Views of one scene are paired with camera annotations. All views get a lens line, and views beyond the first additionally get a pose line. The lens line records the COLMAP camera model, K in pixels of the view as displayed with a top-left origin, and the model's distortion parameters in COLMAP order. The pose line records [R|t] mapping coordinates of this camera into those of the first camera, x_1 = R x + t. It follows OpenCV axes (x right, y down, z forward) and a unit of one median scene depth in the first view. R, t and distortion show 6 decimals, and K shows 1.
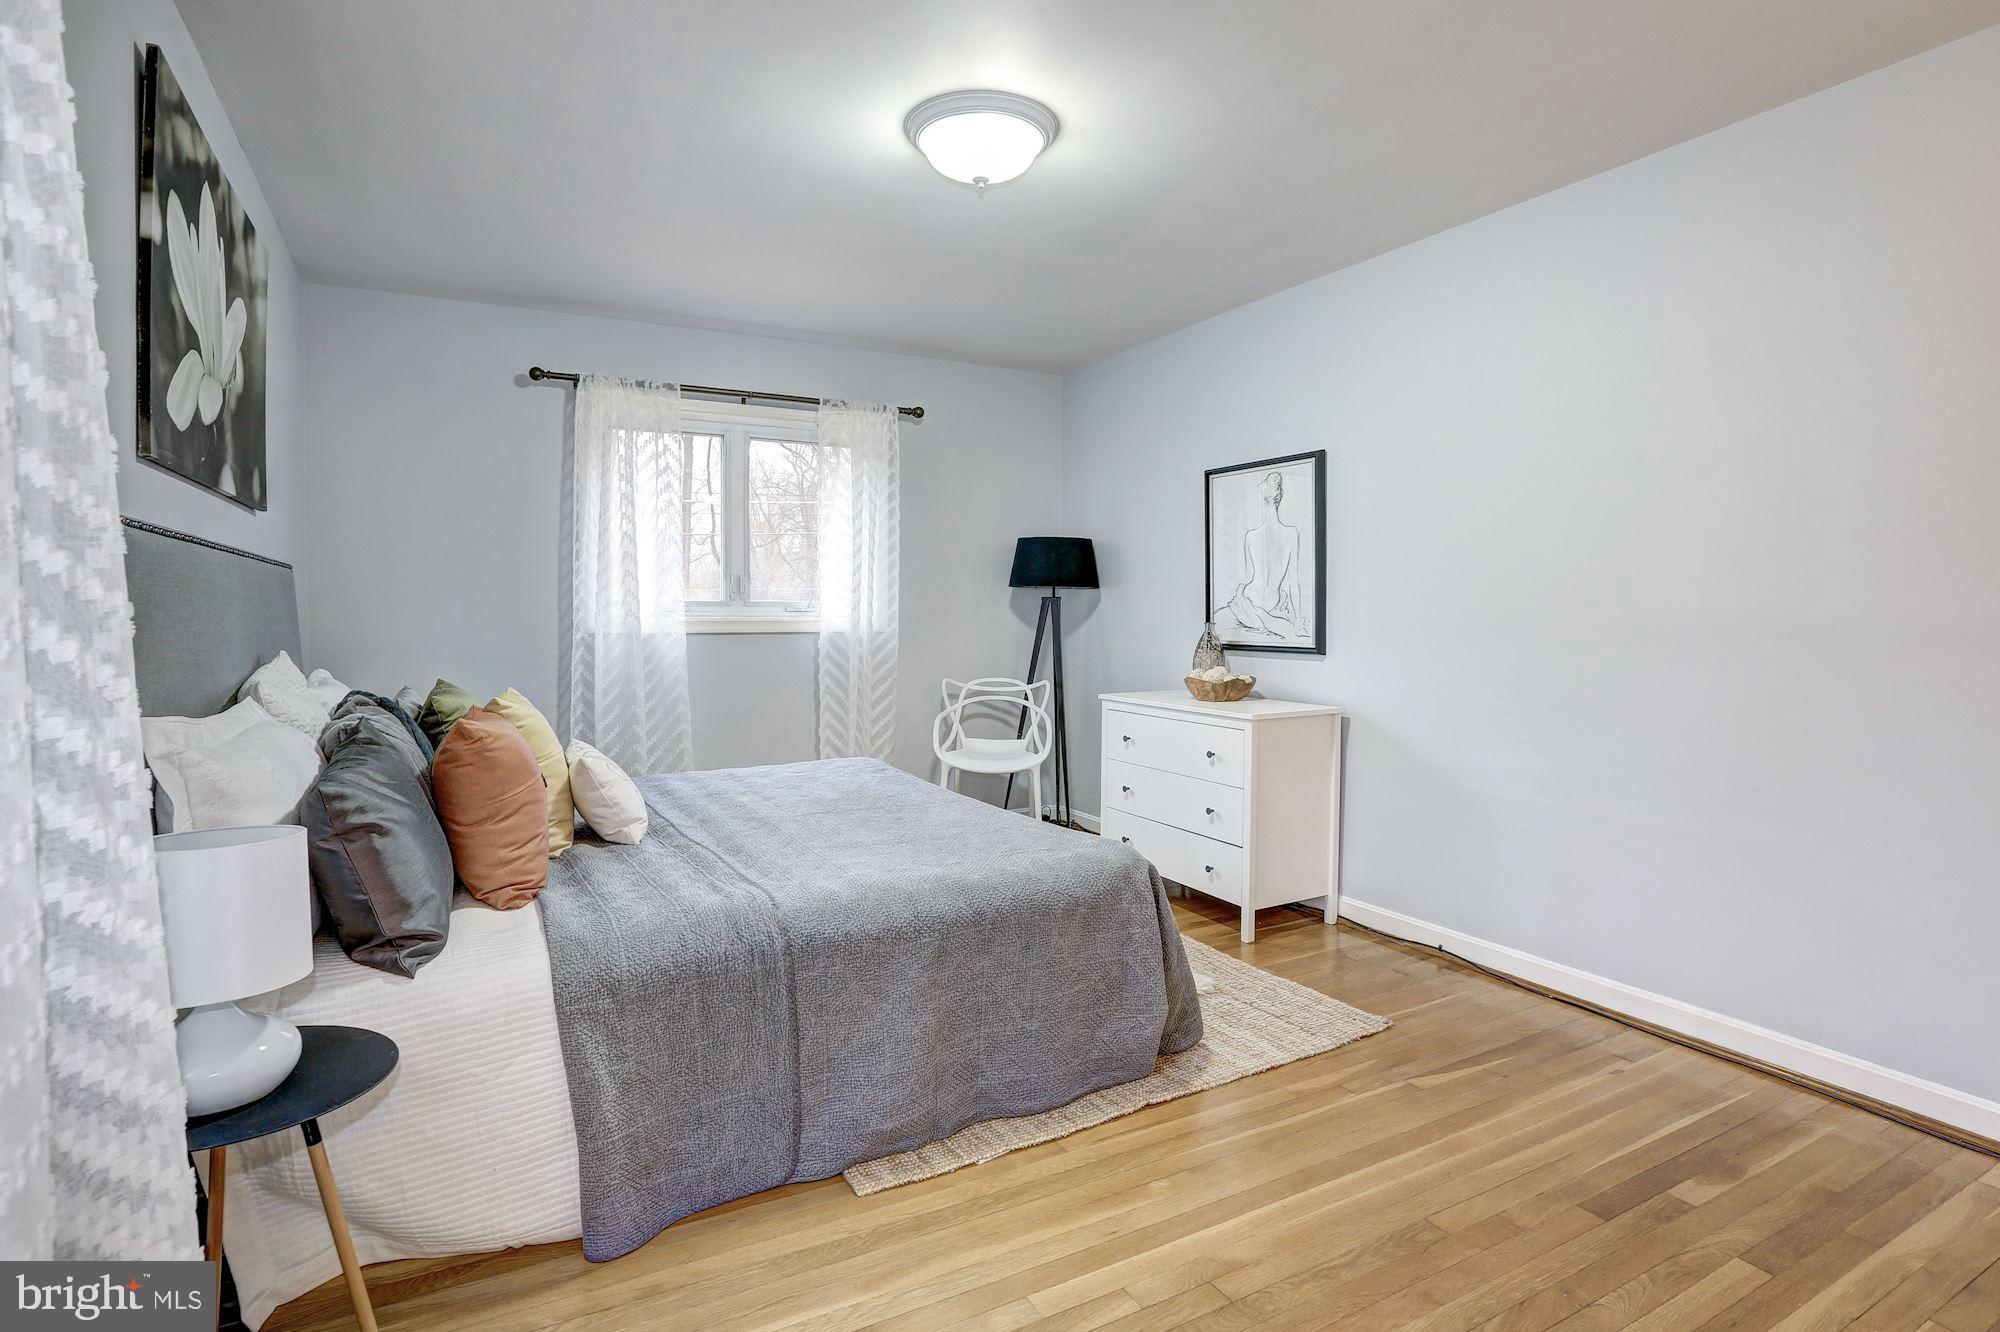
lens RADIAL K [[922.8, 0, 995.3], [0, 922.8, 649.5], [0, 0, 1]] dist [-0.055289, 0.018332]
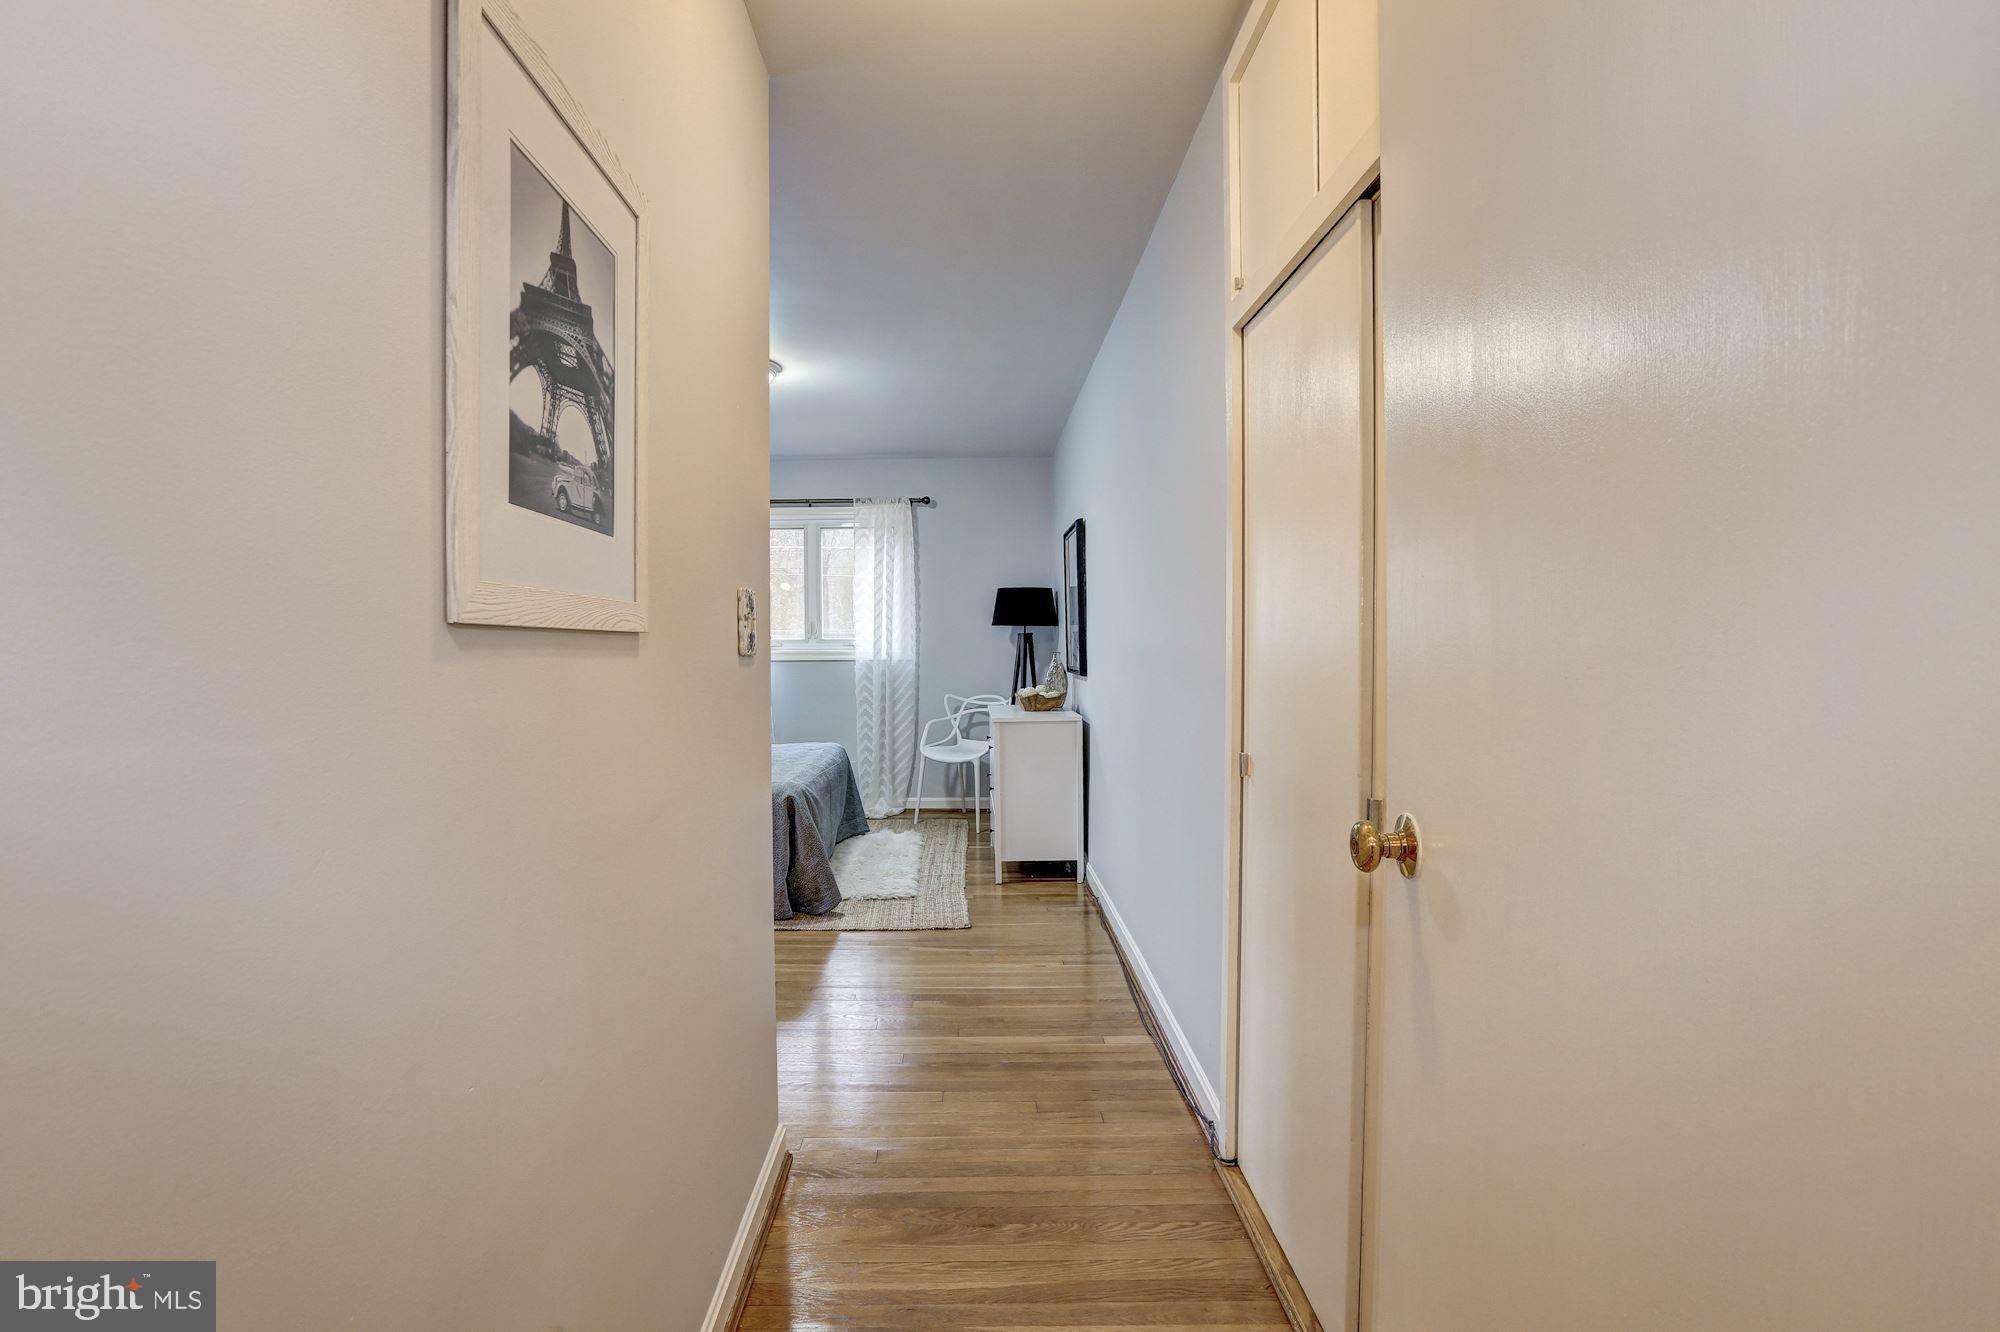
lens RADIAL K [[922.8, 0, 995.3], [0, 922.8, 649.5], [0, 0, 1]] dist [-0.055289, 0.018332]
pose [[0.882353, -0.007188, -0.470534, 0.677089], [-0.011031, 0.999293, -0.035952, 0.014225], [0.470460, 0.036913, 0.881649, -0.165092]]
